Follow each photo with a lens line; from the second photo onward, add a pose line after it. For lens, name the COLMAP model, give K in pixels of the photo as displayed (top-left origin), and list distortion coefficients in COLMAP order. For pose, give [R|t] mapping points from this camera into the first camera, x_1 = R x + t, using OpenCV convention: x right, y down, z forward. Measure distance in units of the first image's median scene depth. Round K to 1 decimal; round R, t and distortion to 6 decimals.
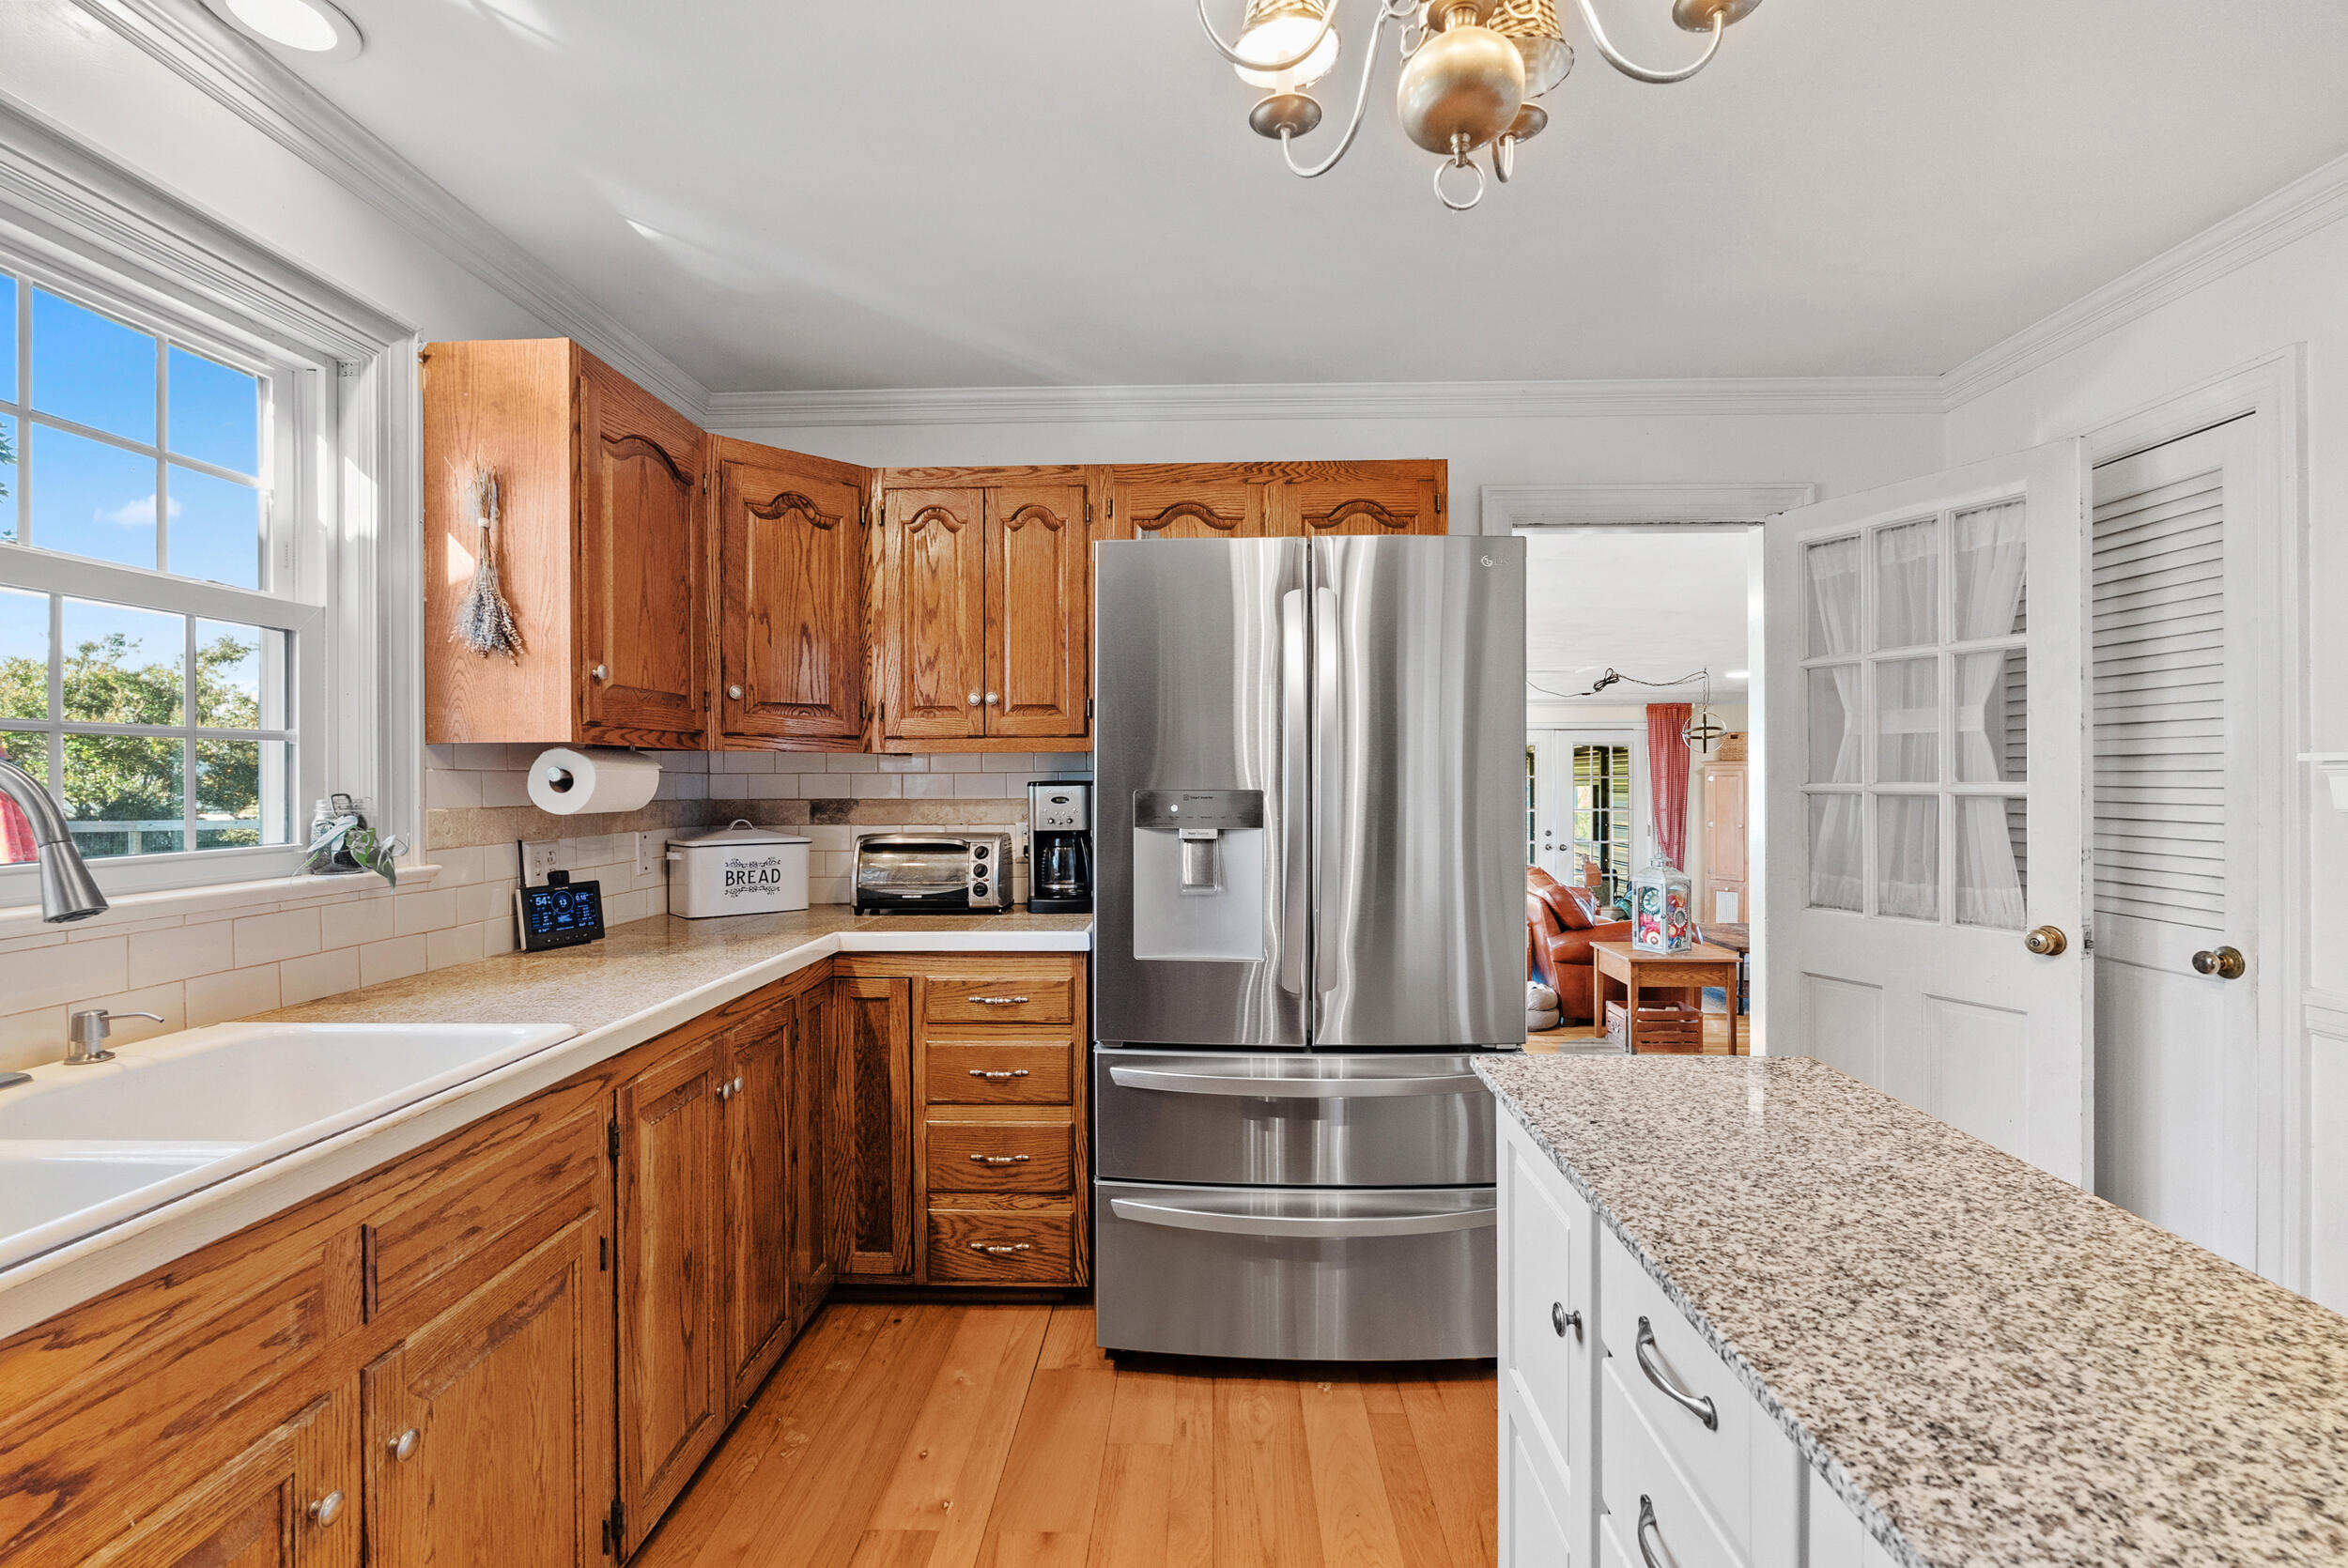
lens RADIAL K [[1044.3, 0, 1183.5], [0, 1044.3, 778.1], [0, 0, 1]] dist [-0.003171, -0.000592]
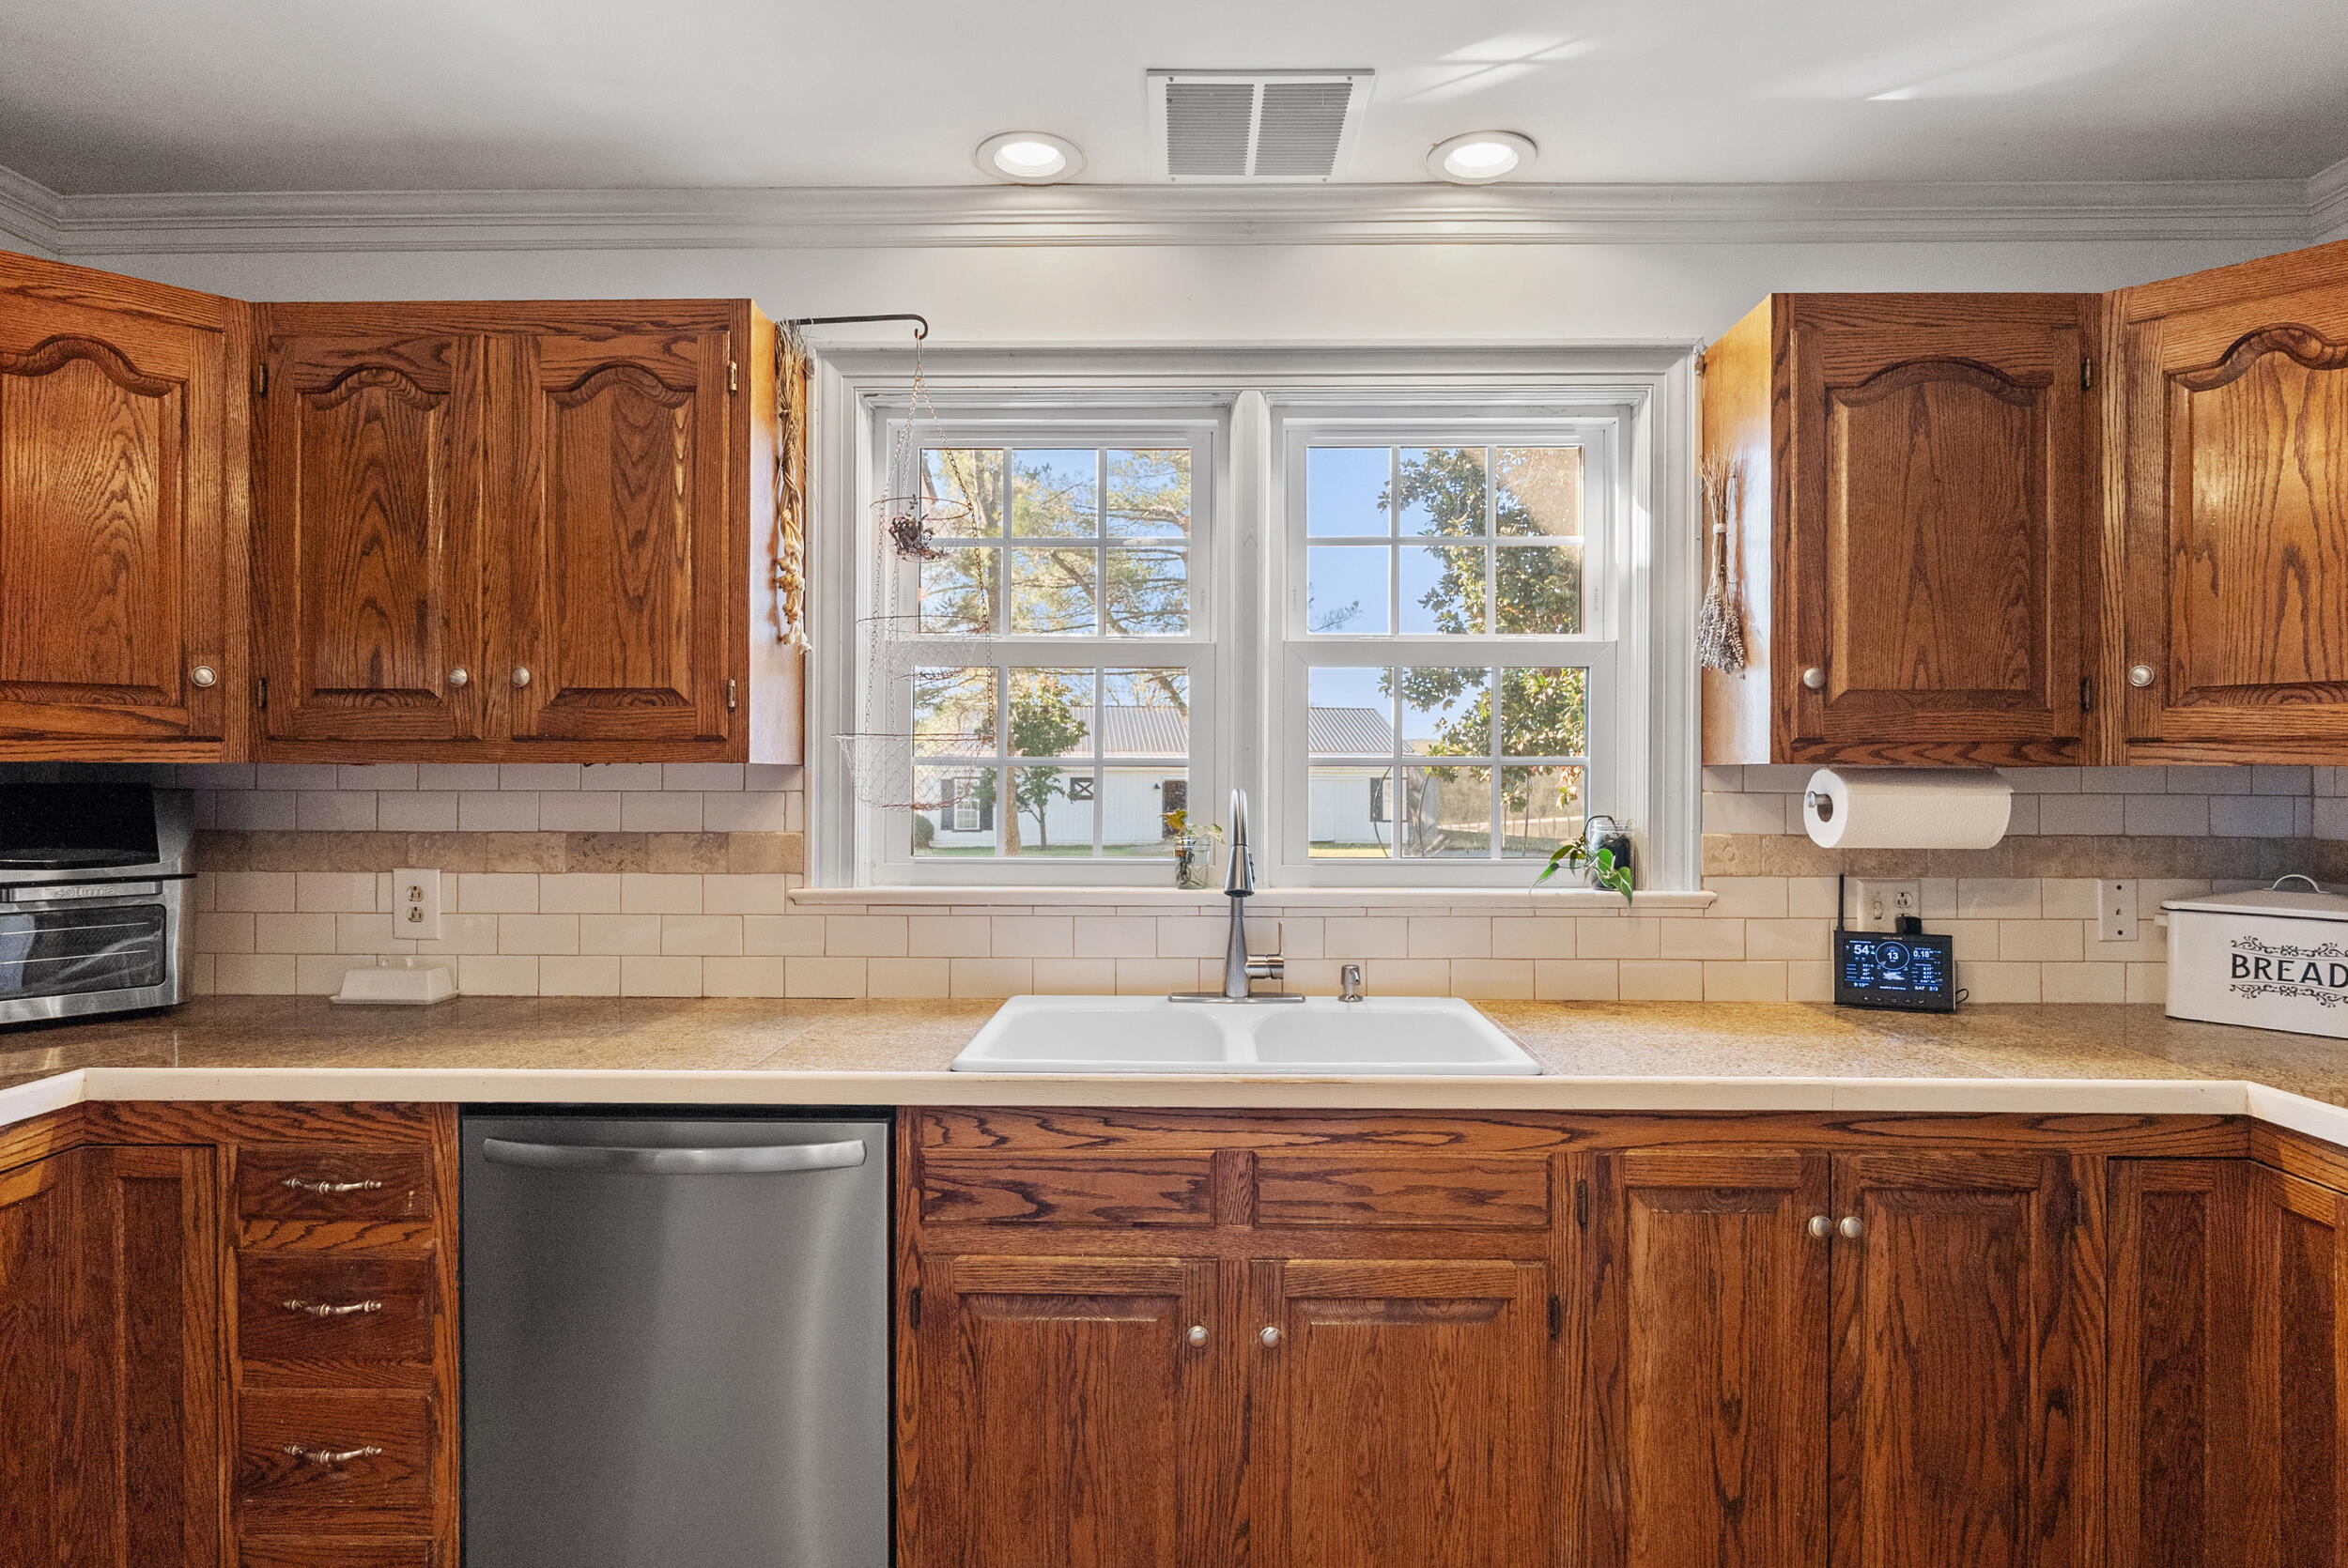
lens RADIAL K [[1280.2, 0, 1176.4], [0, 1280.2, 776.4], [0, 0, 1]] dist [-0.008837, 0.002561]
pose [[0.003642, 0.007034, -0.999969, 0.450178], [-0.003414, 0.999970, 0.007022, -0.028928], [0.999988, 0.003388, 0.003666, 0.493439]]
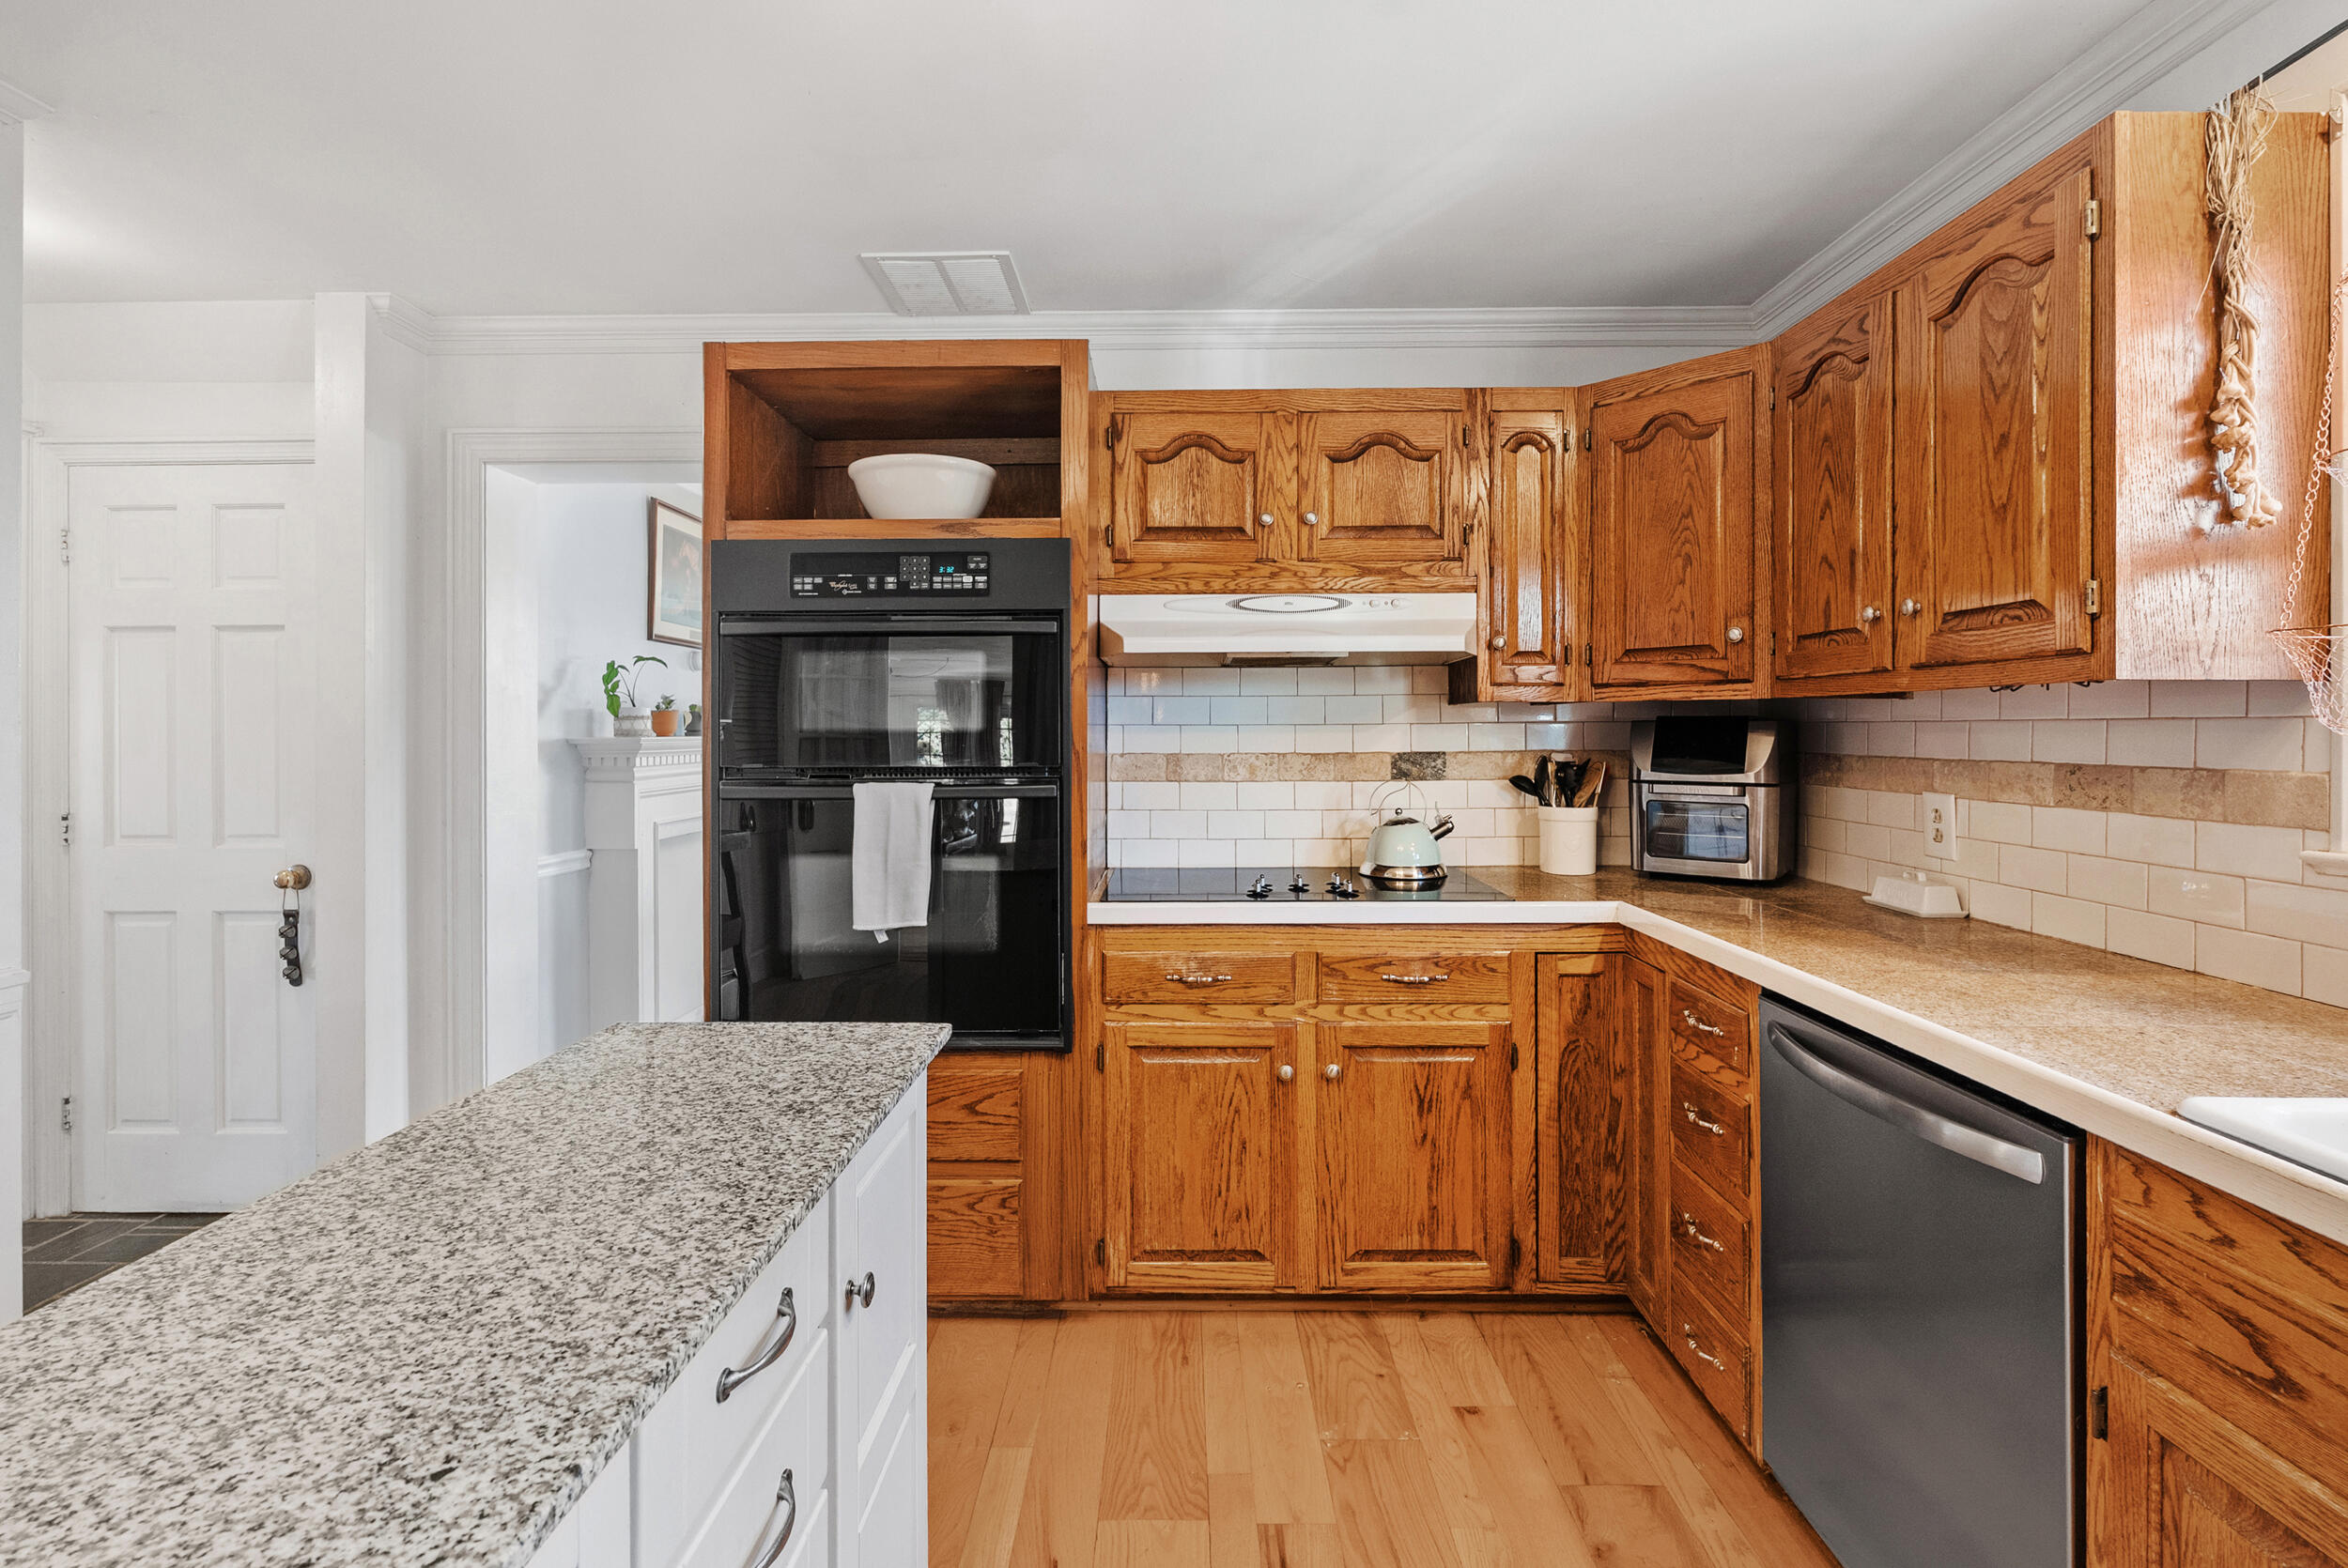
lens RADIAL K [[1044.3, 0, 1182.4], [0, 1044.3, 729.7], [0, 0, 1]] dist [-0.003171, -0.000592]
pose [[-0.999780, 0.005627, -0.020224, 0.037671], [0.005573, 0.999981, 0.002714, -0.002856], [0.020239, 0.002601, -0.999792, 0.833937]]
